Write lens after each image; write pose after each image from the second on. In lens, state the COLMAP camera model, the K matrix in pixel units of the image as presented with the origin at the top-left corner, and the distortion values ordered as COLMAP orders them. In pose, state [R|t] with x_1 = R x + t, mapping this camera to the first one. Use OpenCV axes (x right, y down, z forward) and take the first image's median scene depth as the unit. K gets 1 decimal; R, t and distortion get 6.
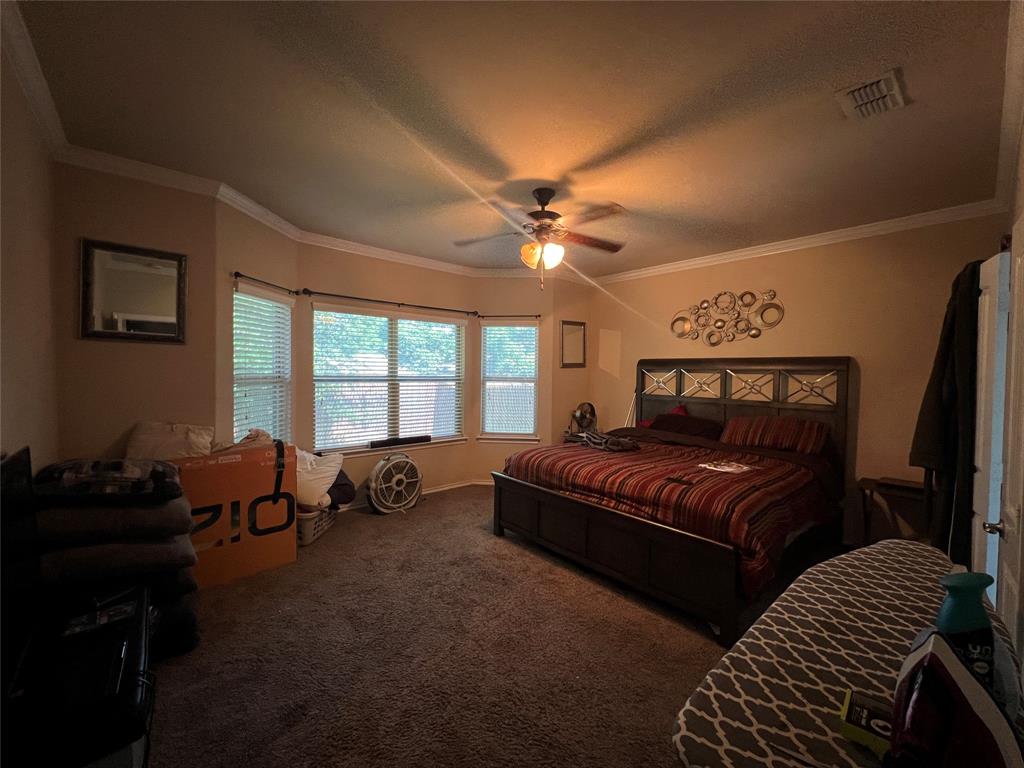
lens RADIAL K [[410.8, 0, 509.3], [0, 410.8, 381.8], [0, 0, 1]] dist [0.000923, -0.000011]
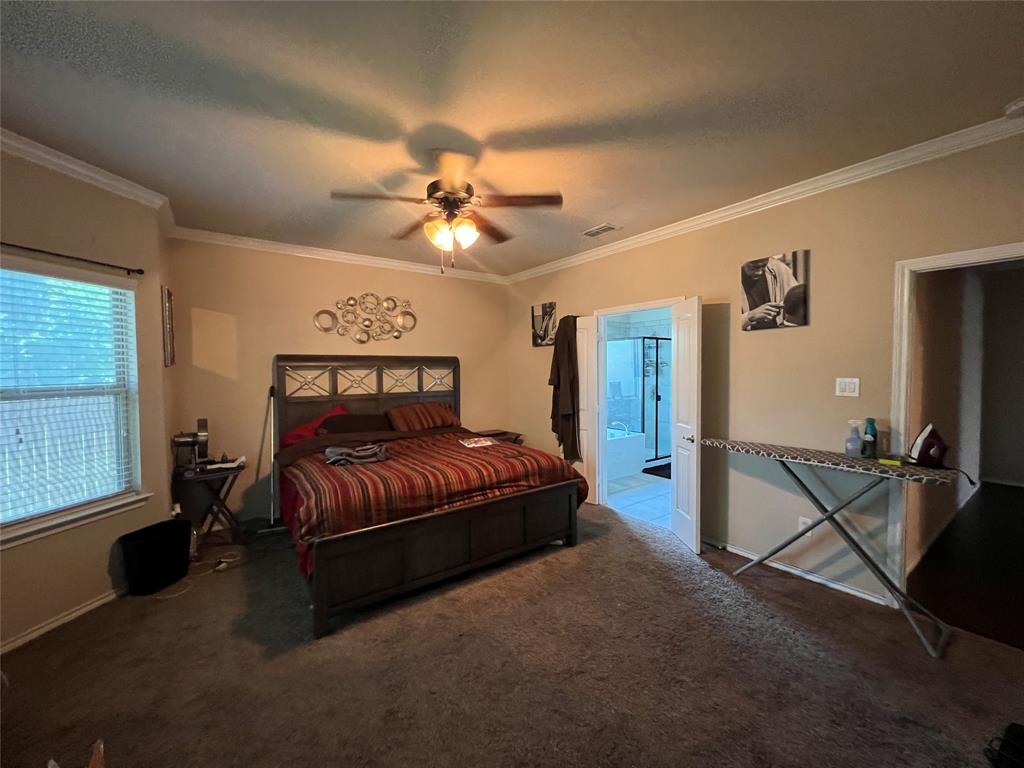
lens RADIAL K [[404.9, 0, 512.0], [0, 404.9, 384.0], [0, 0, 1]] dist [-0.000376, -0.000049]
pose [[0.083299, -0.056622, 0.994915, -0.534228], [0.030302, 0.998067, 0.054264, -0.031391], [-0.996064, 0.025628, 0.084853, 0.579821]]
